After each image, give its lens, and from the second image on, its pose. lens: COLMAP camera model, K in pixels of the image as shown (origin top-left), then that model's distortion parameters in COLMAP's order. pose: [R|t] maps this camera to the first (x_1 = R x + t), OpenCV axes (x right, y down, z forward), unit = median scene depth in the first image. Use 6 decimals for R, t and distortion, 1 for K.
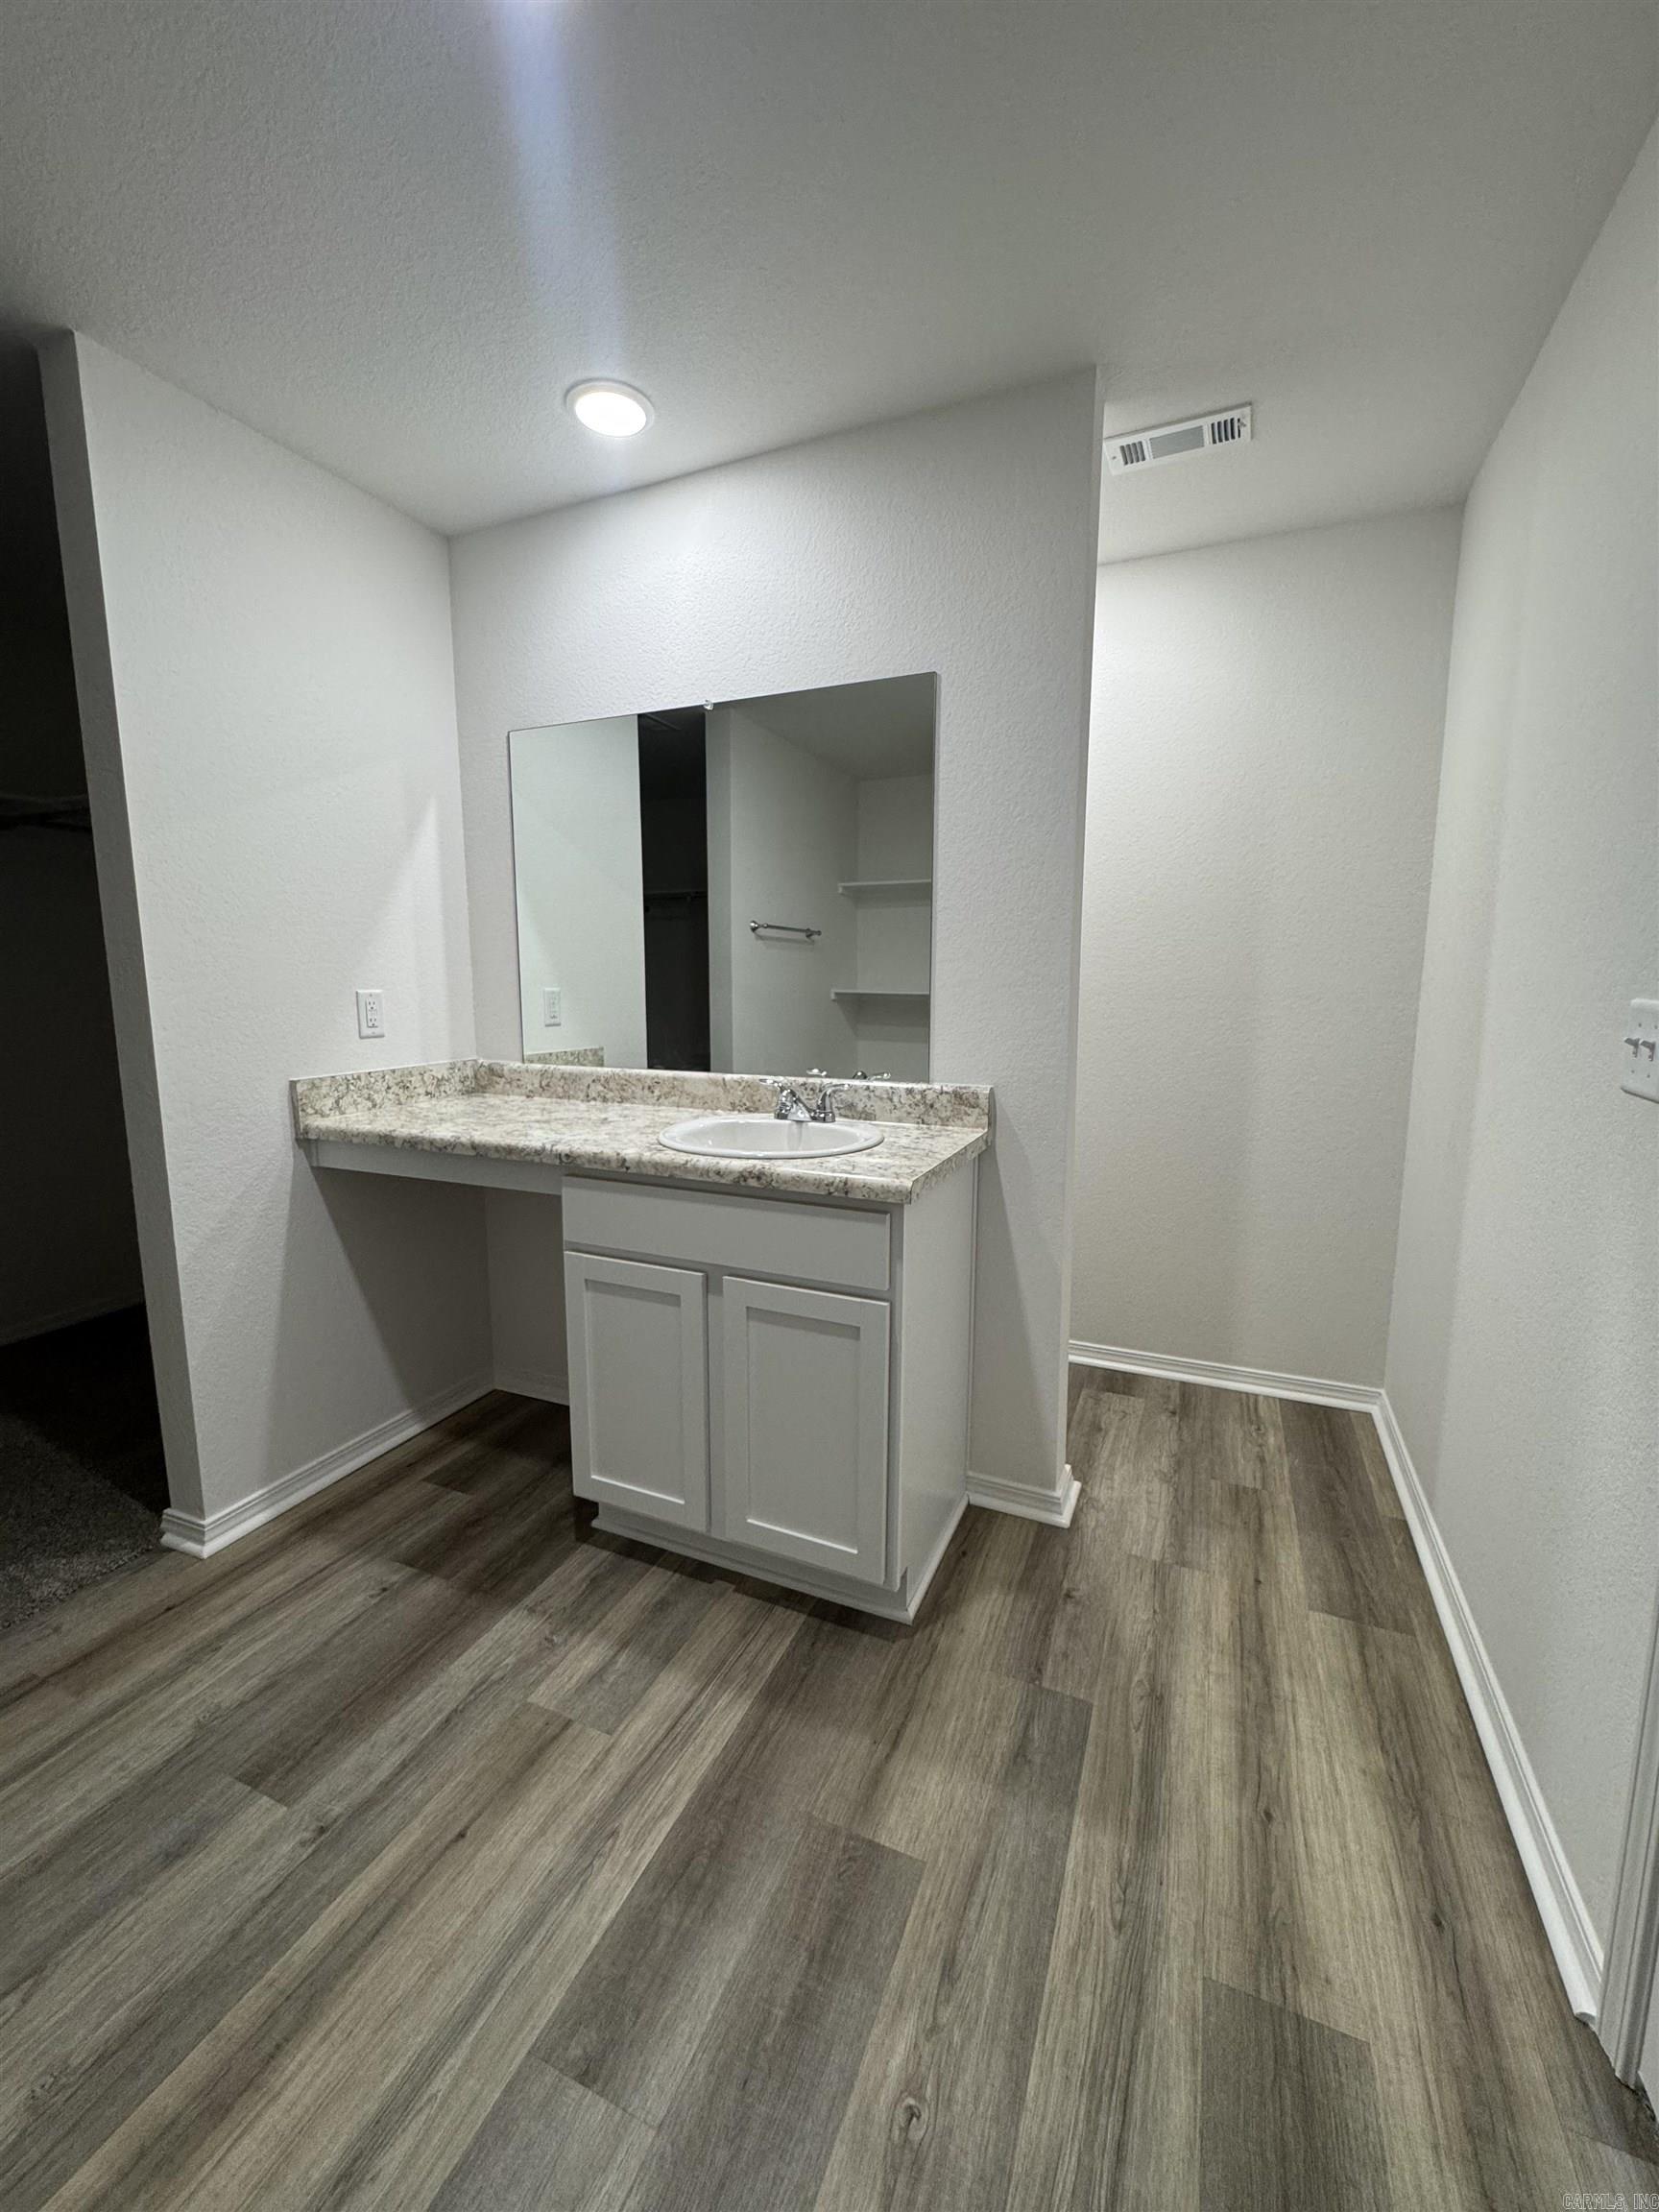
lens RADIAL K [[887.9, 0, 821.0], [0, 887.9, 1095.2], [0, 0, 1]] dist [0.002204, 0.000165]
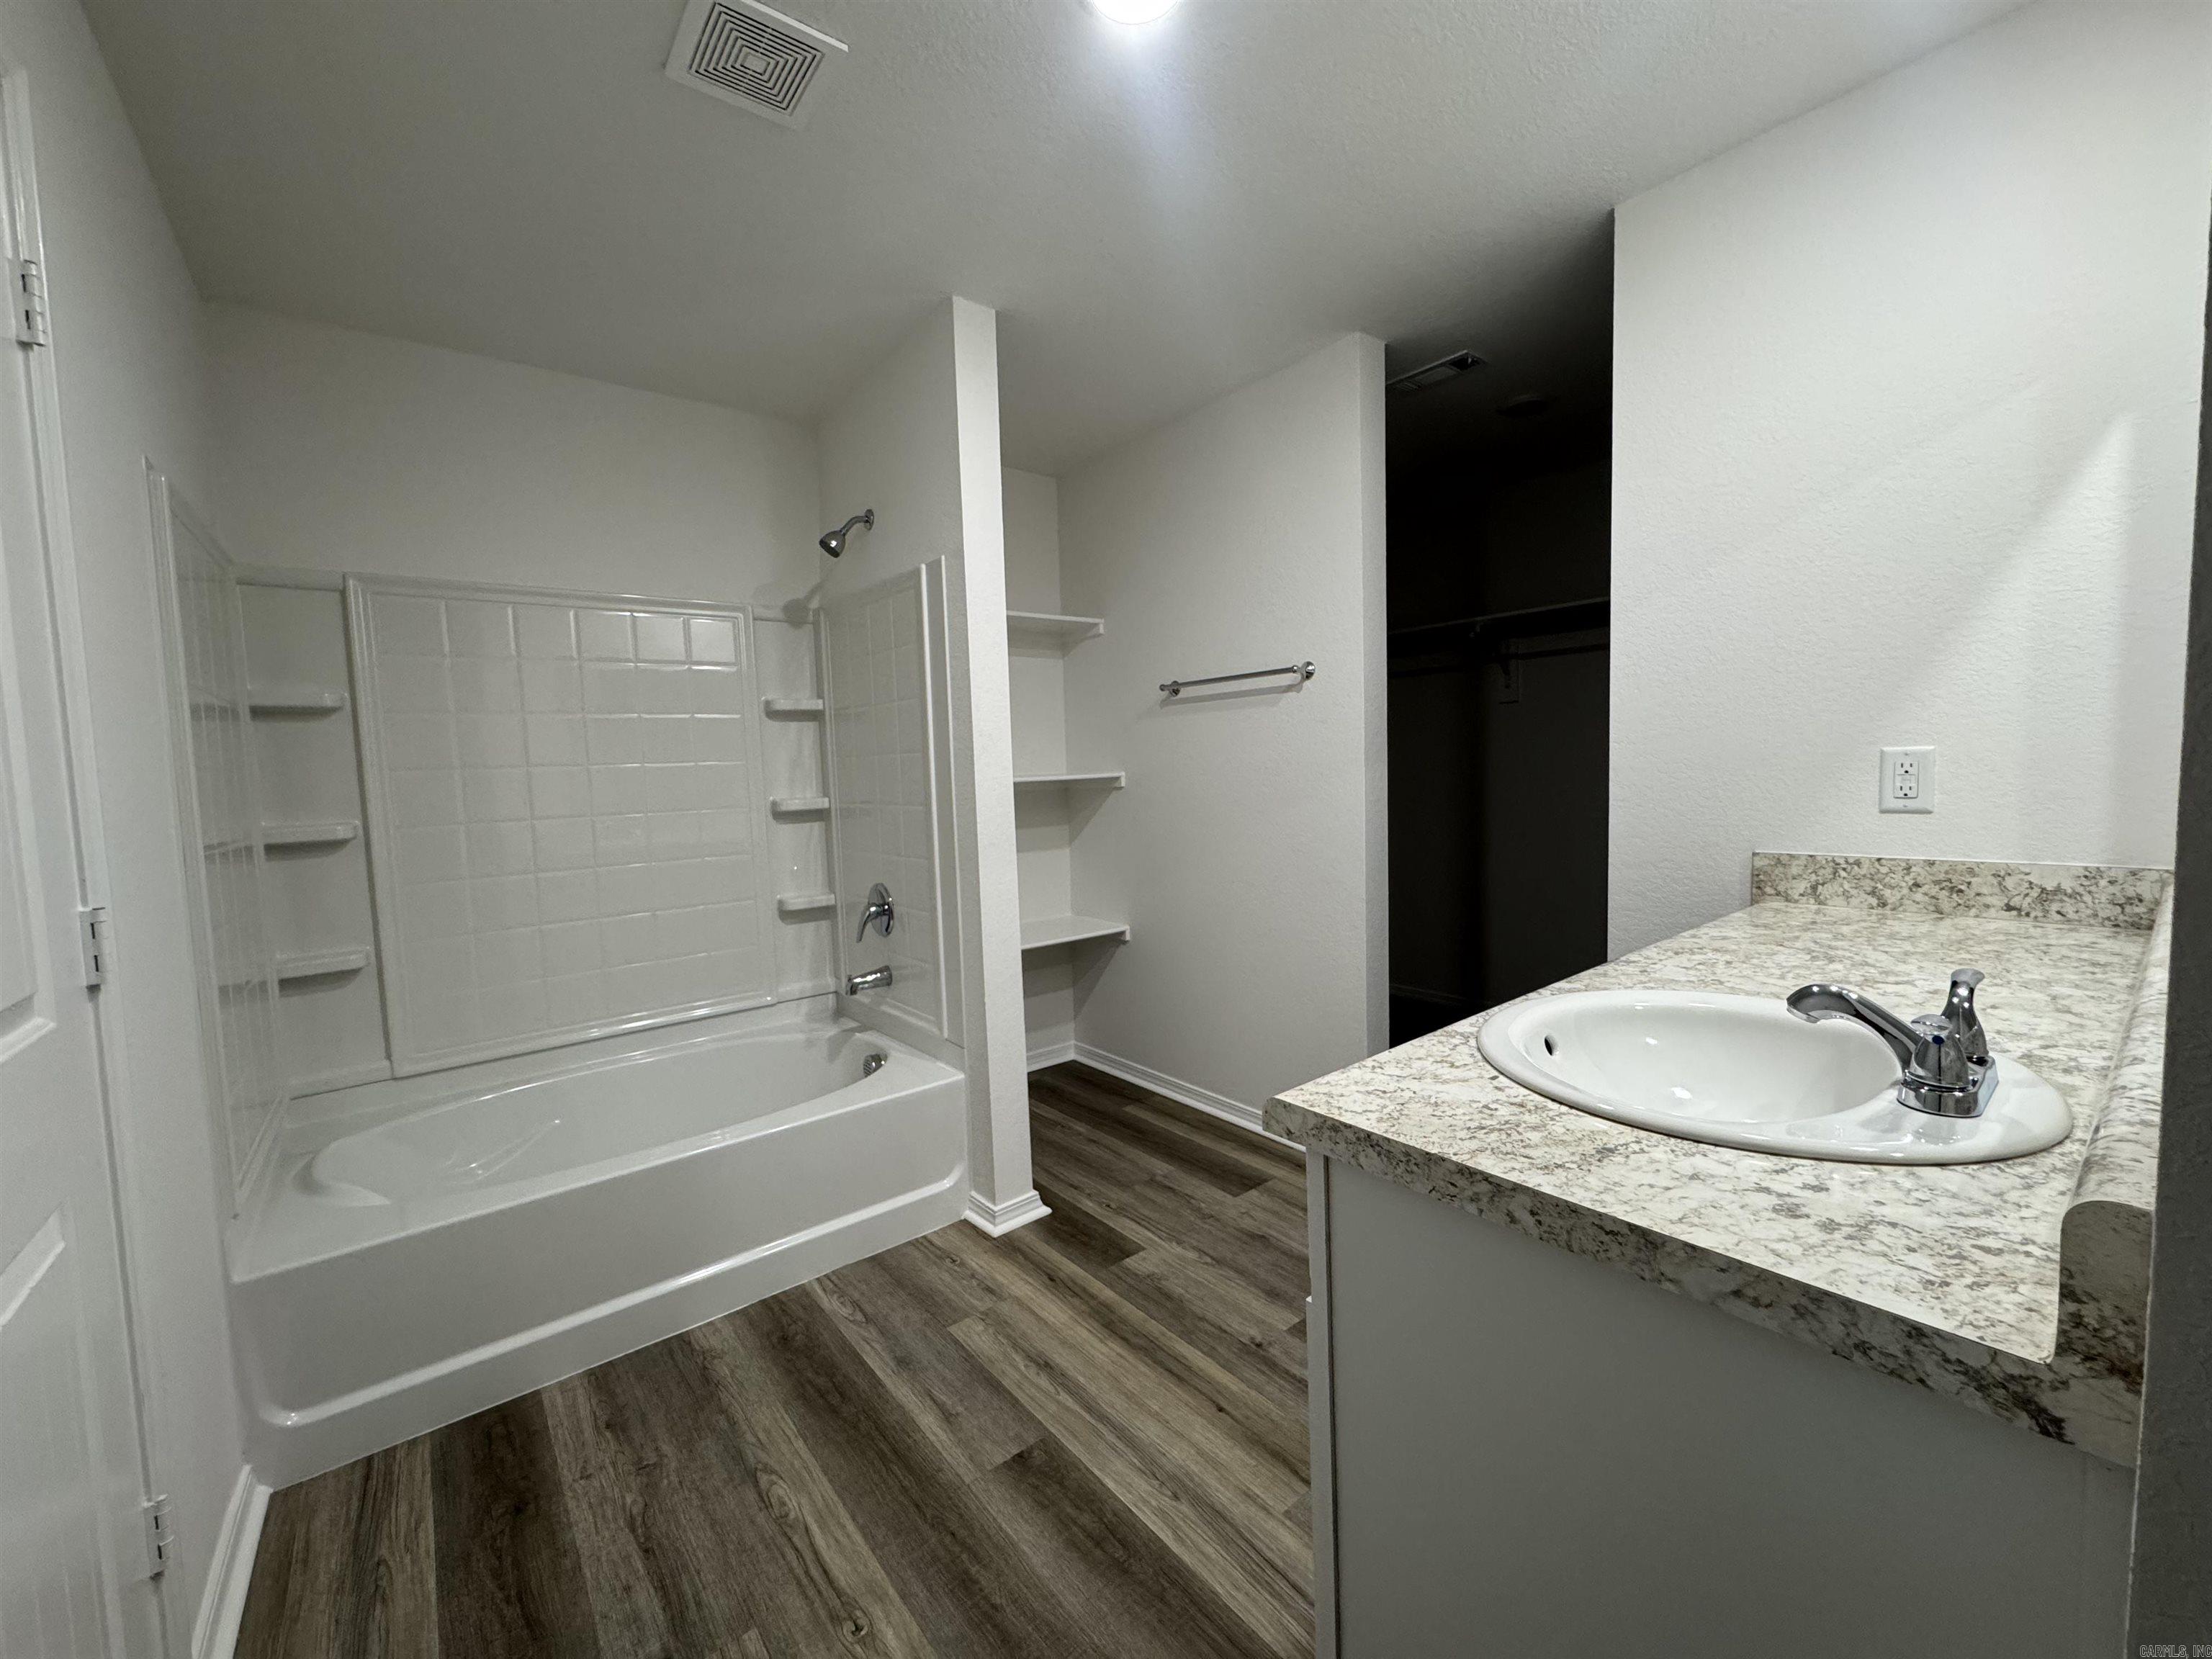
lens RADIAL K [[887.9, 0, 1116.3], [0, 887.9, 825.9], [0, 0, 1]] dist [0.002204, 0.000165]
pose [[-0.455545, 0.075293, -0.887023, 0.746076], [-0.083935, 0.988345, 0.127000, -0.160612], [0.886247, 0.132306, -0.443916, 1.317492]]
